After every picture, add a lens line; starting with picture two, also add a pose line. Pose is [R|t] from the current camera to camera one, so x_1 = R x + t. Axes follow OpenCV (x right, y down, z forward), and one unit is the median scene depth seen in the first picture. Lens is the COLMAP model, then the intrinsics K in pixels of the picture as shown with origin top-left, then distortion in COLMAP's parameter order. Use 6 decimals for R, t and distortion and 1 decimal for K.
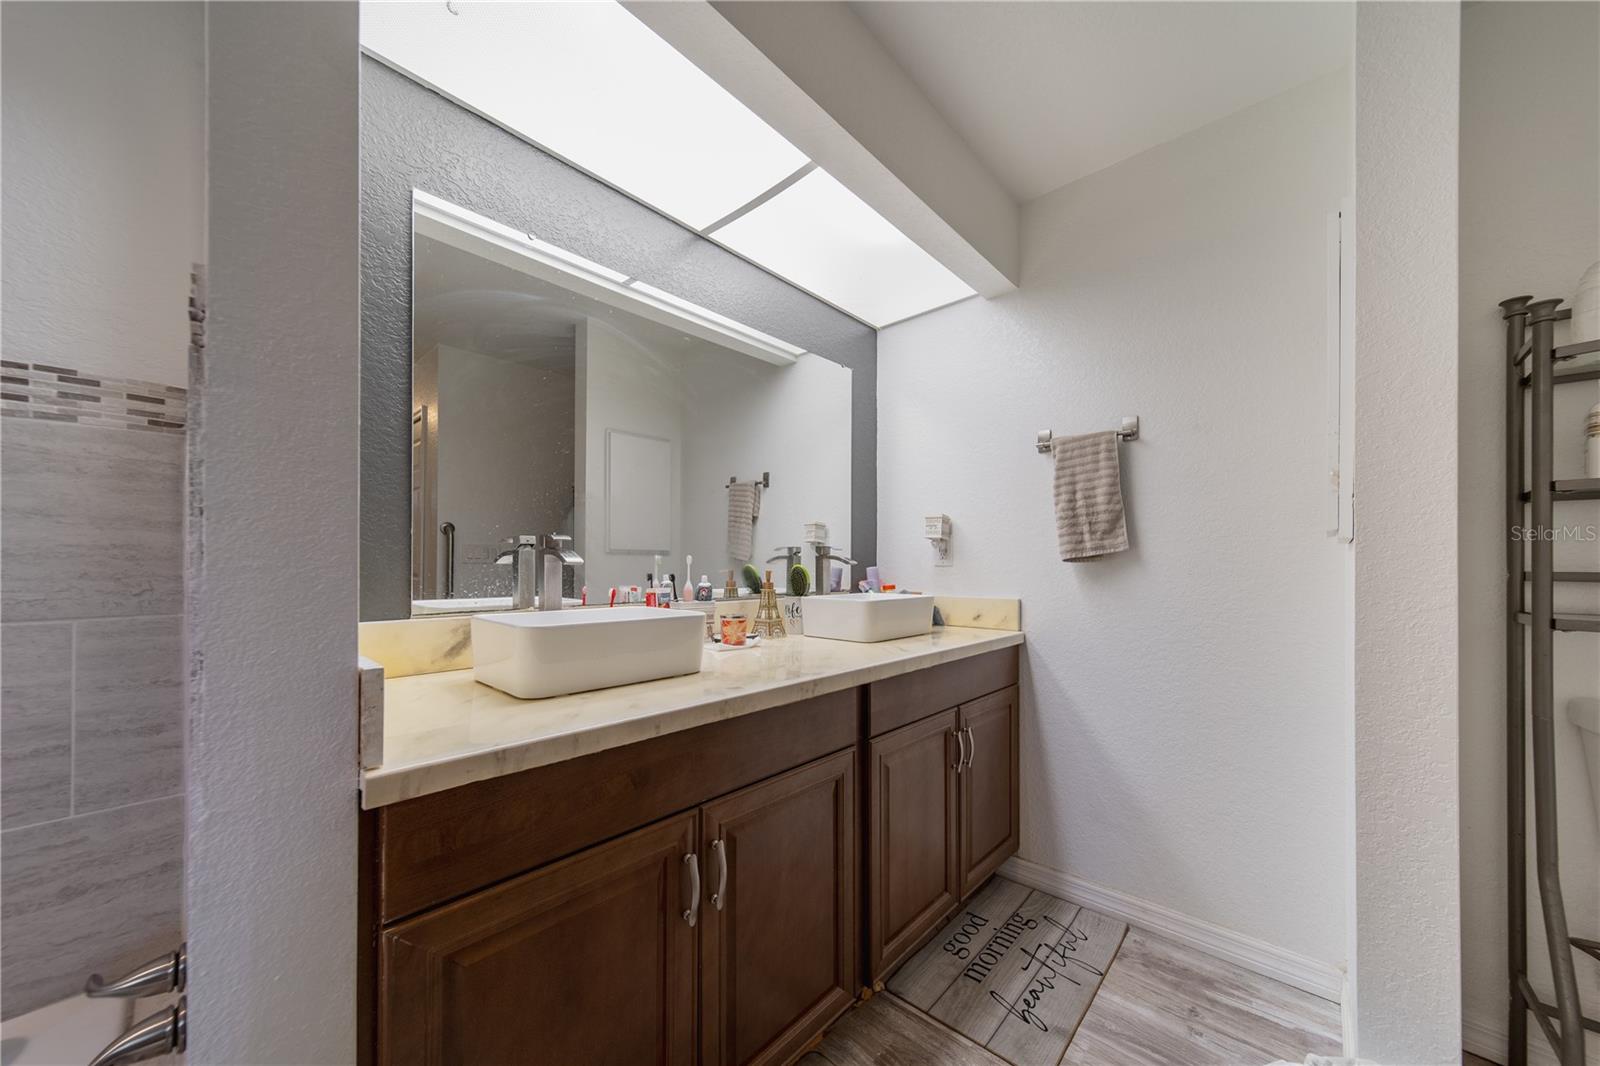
lens RADIAL K [[578.4, 0, 809.1], [0, 578.4, 558.9], [0, 0, 1]] dist [0.007423, -0.000028]
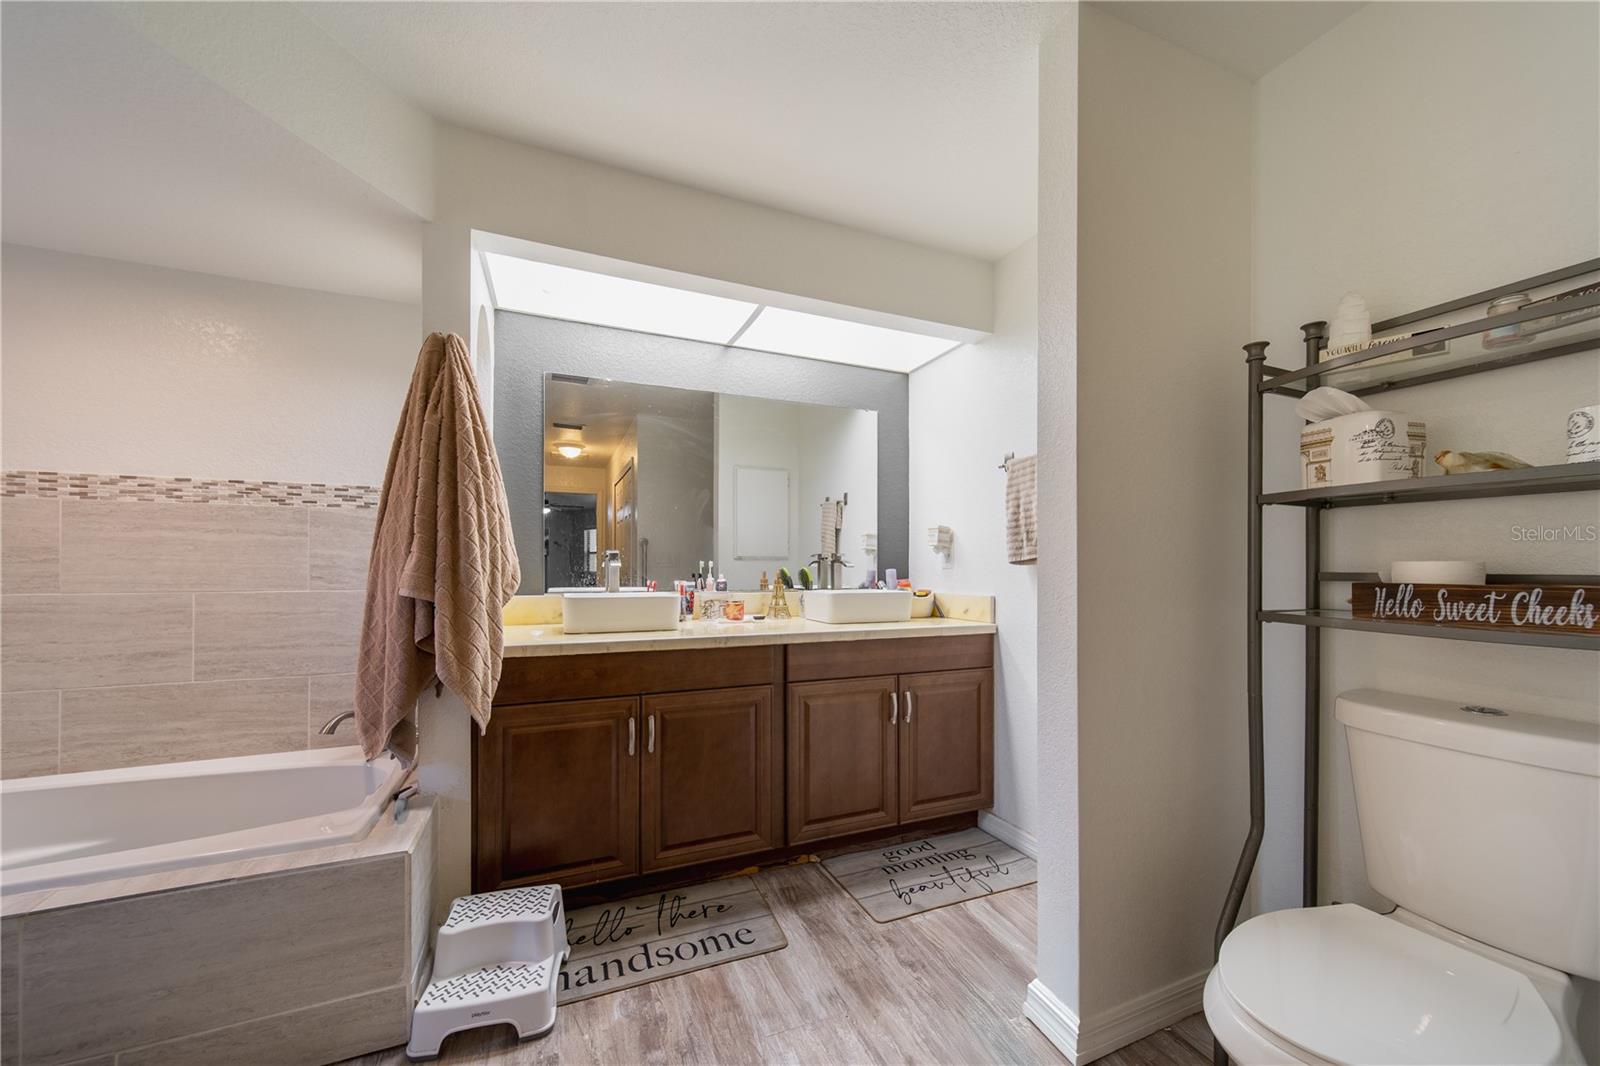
lens RADIAL K [[578.4, 0, 809.1], [0, 578.4, 558.9], [0, 0, 1]] dist [0.007423, -0.000028]
pose [[0.920131, -0.006970, -0.391550, 0.533391], [0.004622, 0.999965, -0.006939, -0.000440], [0.391584, 0.004575, 0.920131, -0.263710]]
